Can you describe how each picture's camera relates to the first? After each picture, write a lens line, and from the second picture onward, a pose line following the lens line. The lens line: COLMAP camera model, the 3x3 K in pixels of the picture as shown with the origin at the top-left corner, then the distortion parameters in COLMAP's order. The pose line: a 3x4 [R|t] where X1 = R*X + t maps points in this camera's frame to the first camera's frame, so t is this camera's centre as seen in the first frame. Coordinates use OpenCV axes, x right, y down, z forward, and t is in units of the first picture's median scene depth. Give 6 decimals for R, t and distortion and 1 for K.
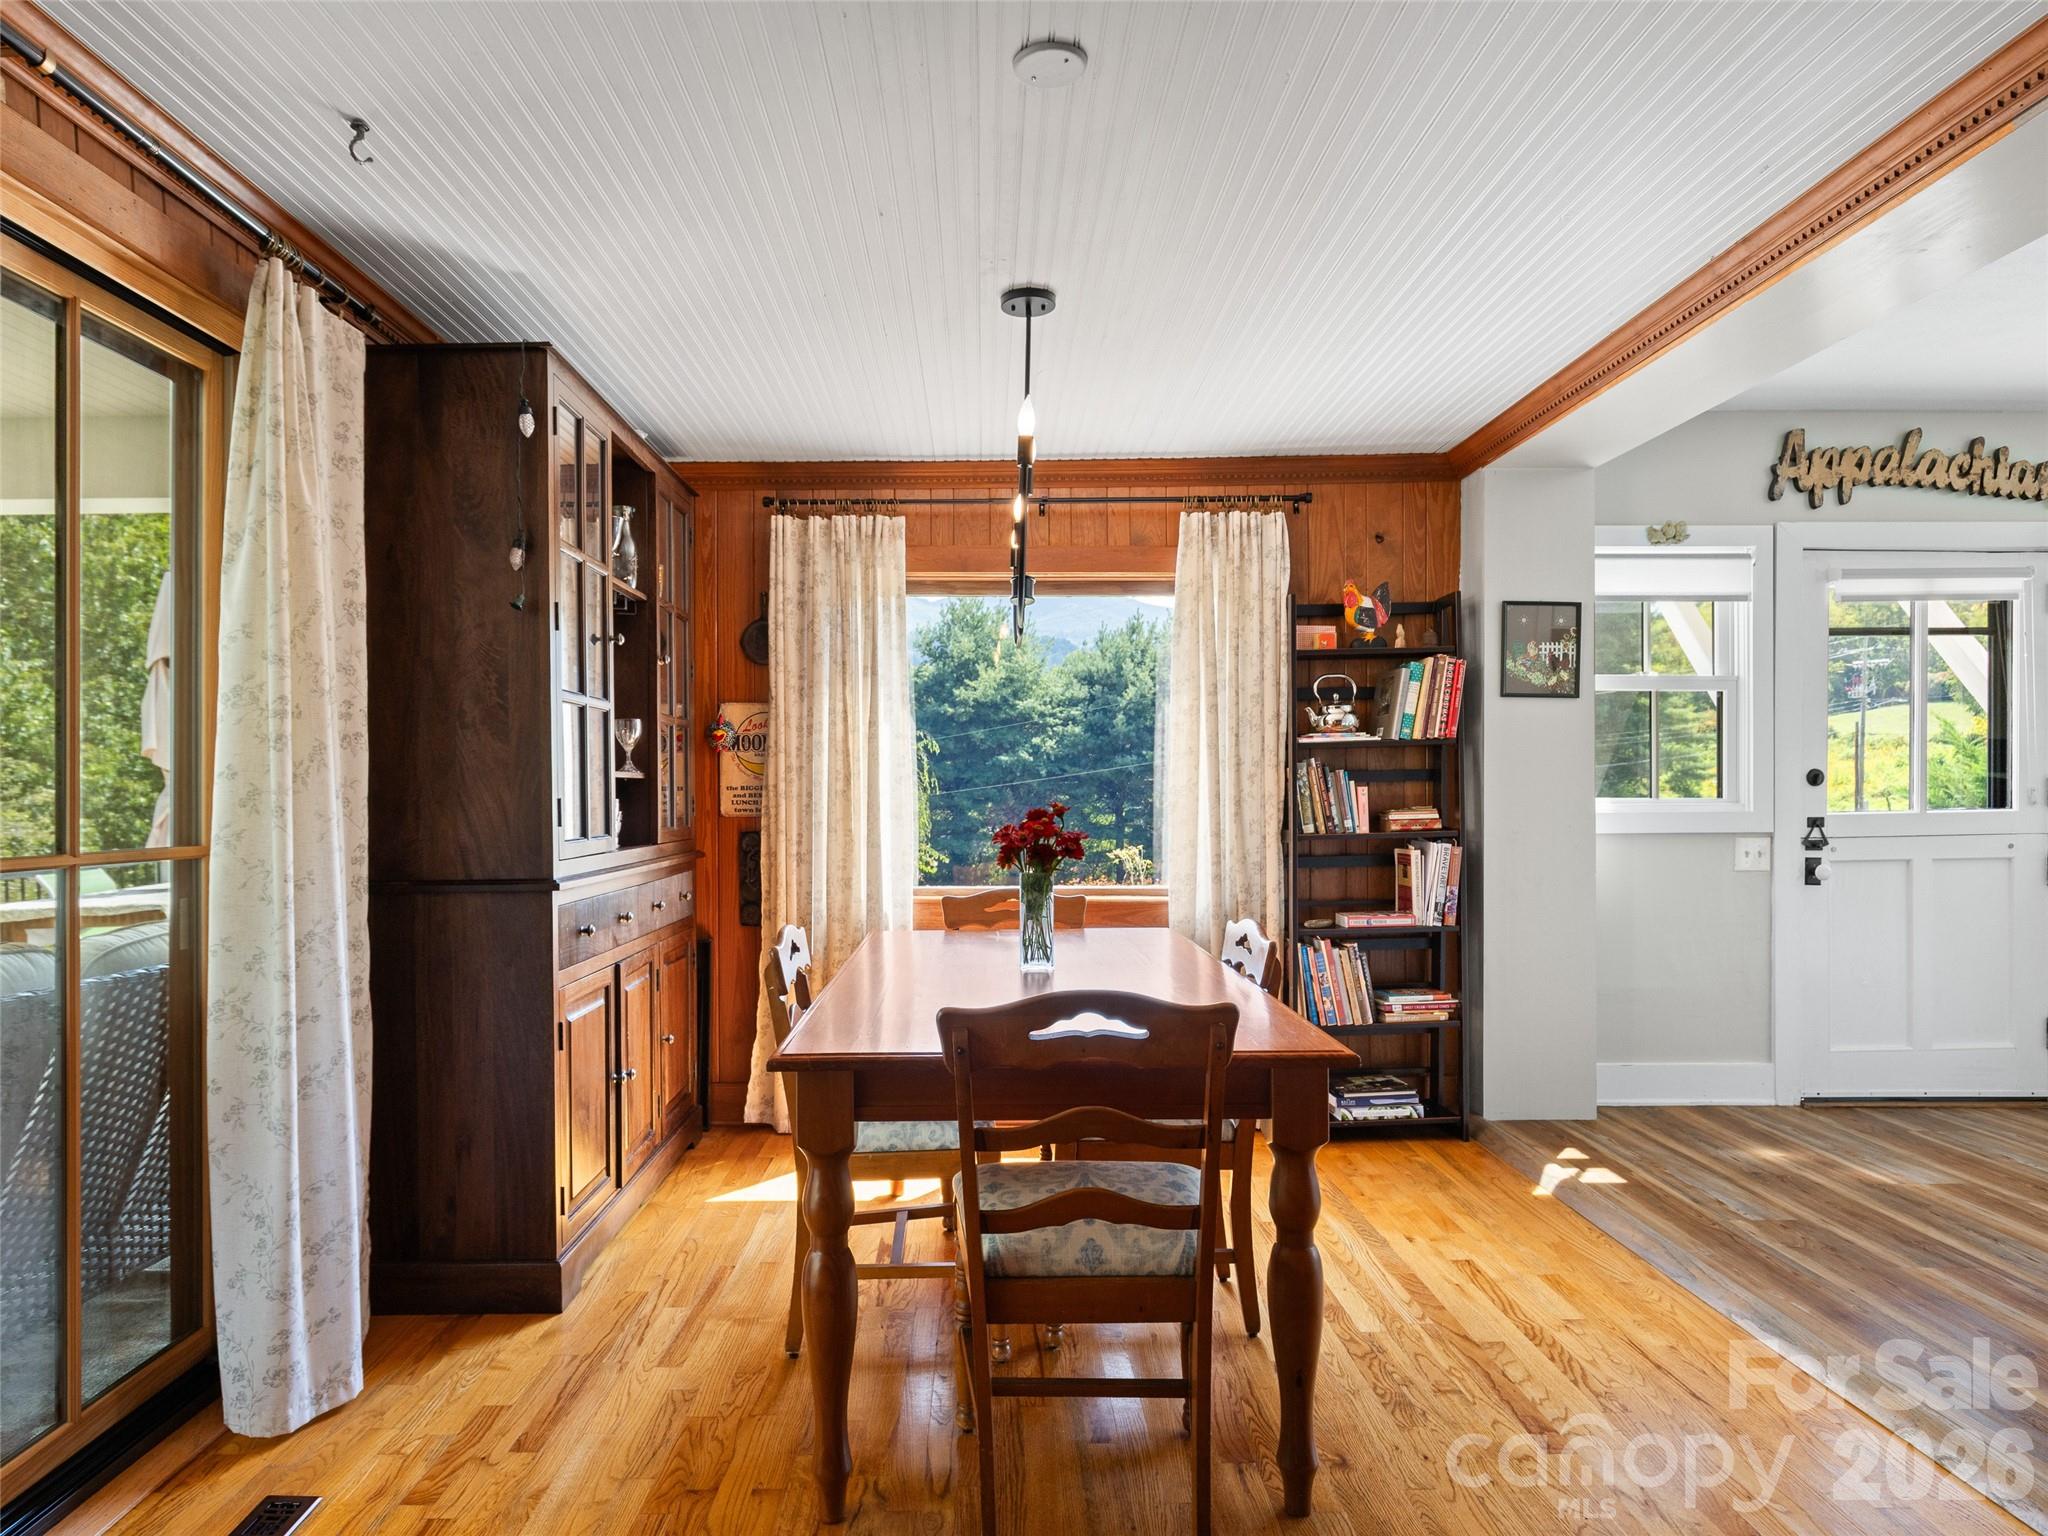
lens RADIAL K [[1252.9, 0, 971.3], [0, 1252.9, 778.1], [0, 0, 1]] dist [0.001363, 0.000460]
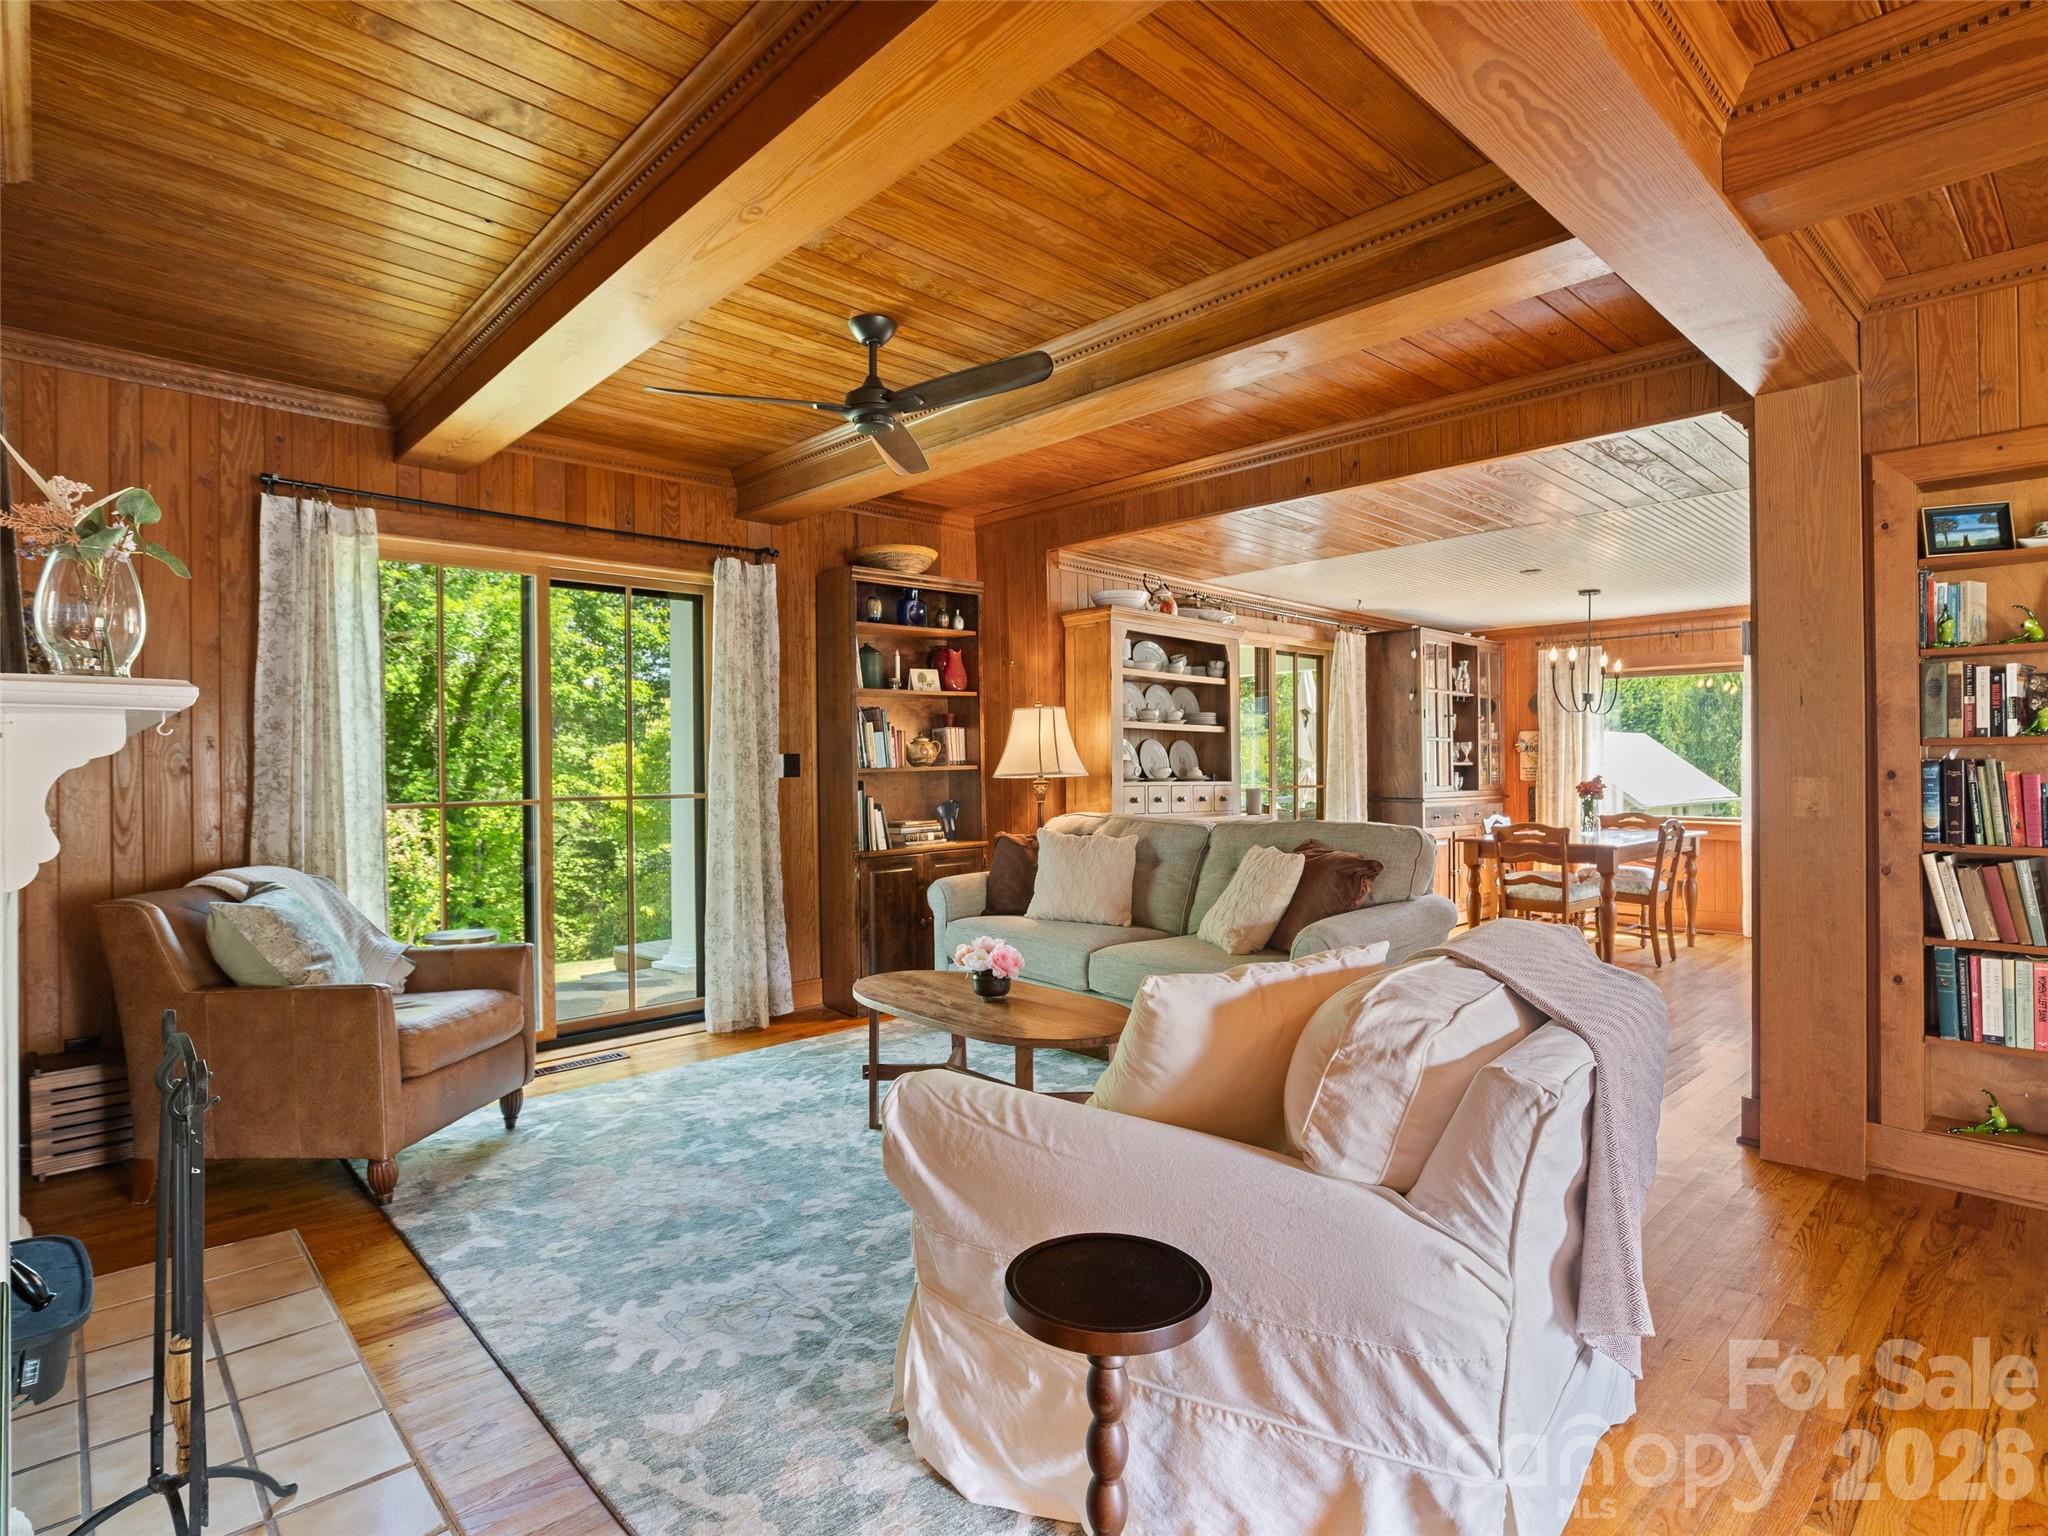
lens RADIAL K [[1038.6, 0, 1024.0], [0, 1038.6, 768.0], [0, 0, 1]] dist [-0.029635, 0.007925]
pose [[0.686837, 0.002683, -0.726806, 0.866138], [0.007103, 0.999921, 0.010404, -0.029366], [0.726777, -0.012308, 0.686764, -1.508750]]
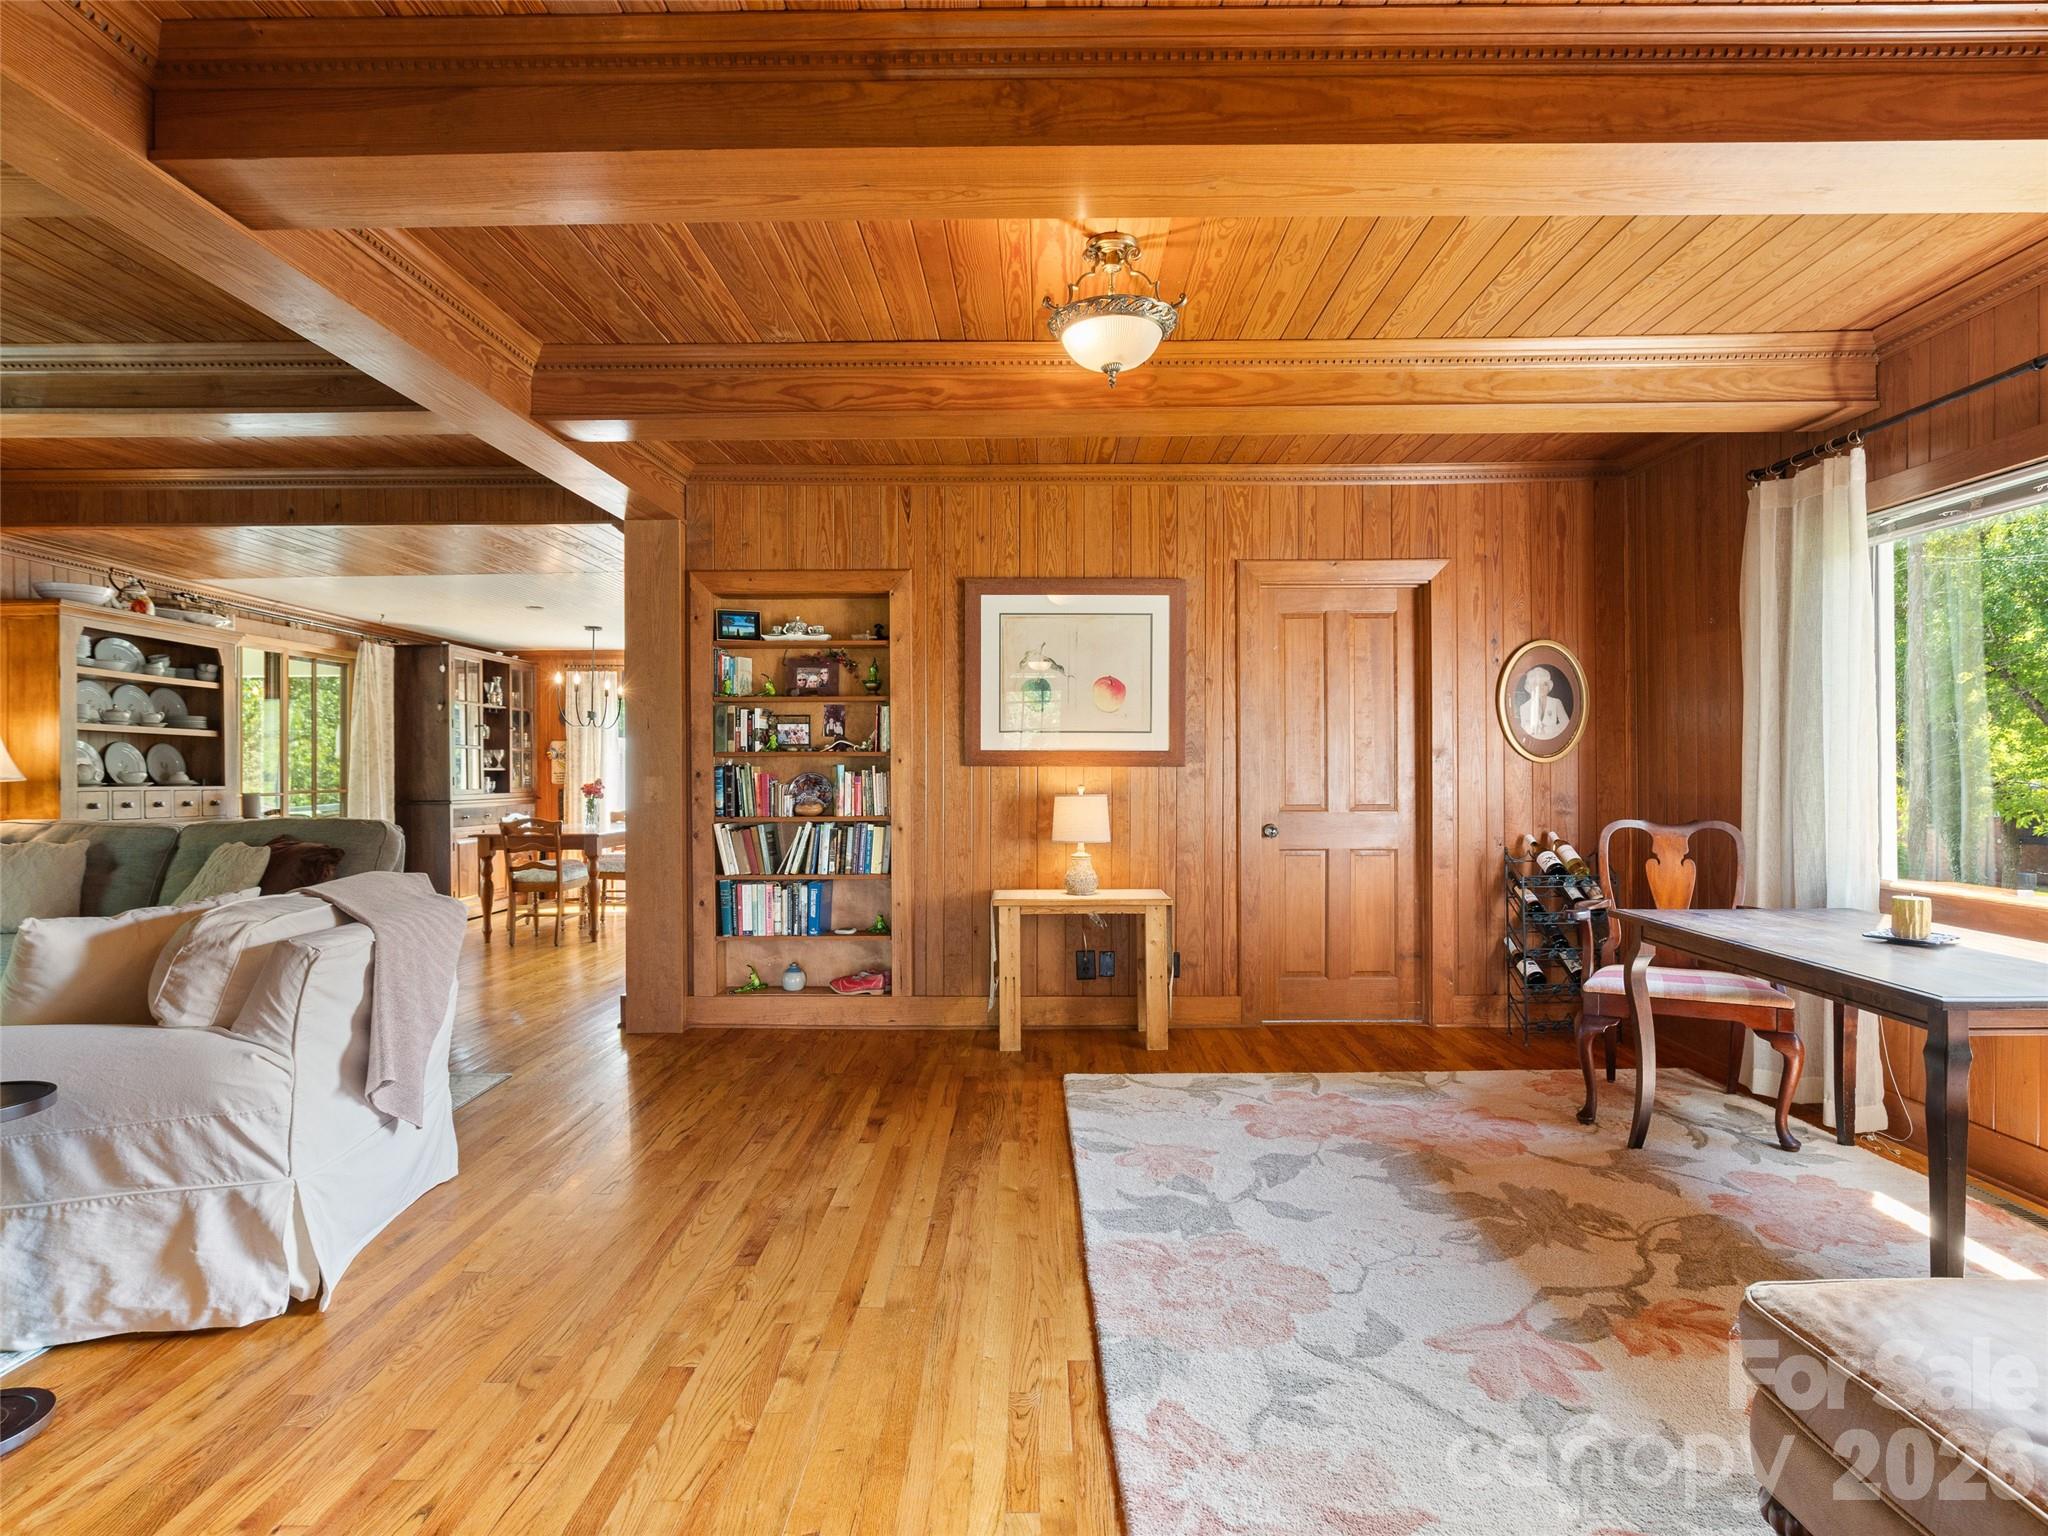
lens RADIAL K [[1038.6, 0, 1024.0], [0, 1038.6, 768.0], [0, 0, 1]] dist [-0.029635, 0.007925]
pose [[1.000000, 0.000182, -0.000921, 1.246607], [-0.000176, 0.999979, 0.006531, -0.027444], [0.000922, -0.006531, 0.999978, -1.829045]]
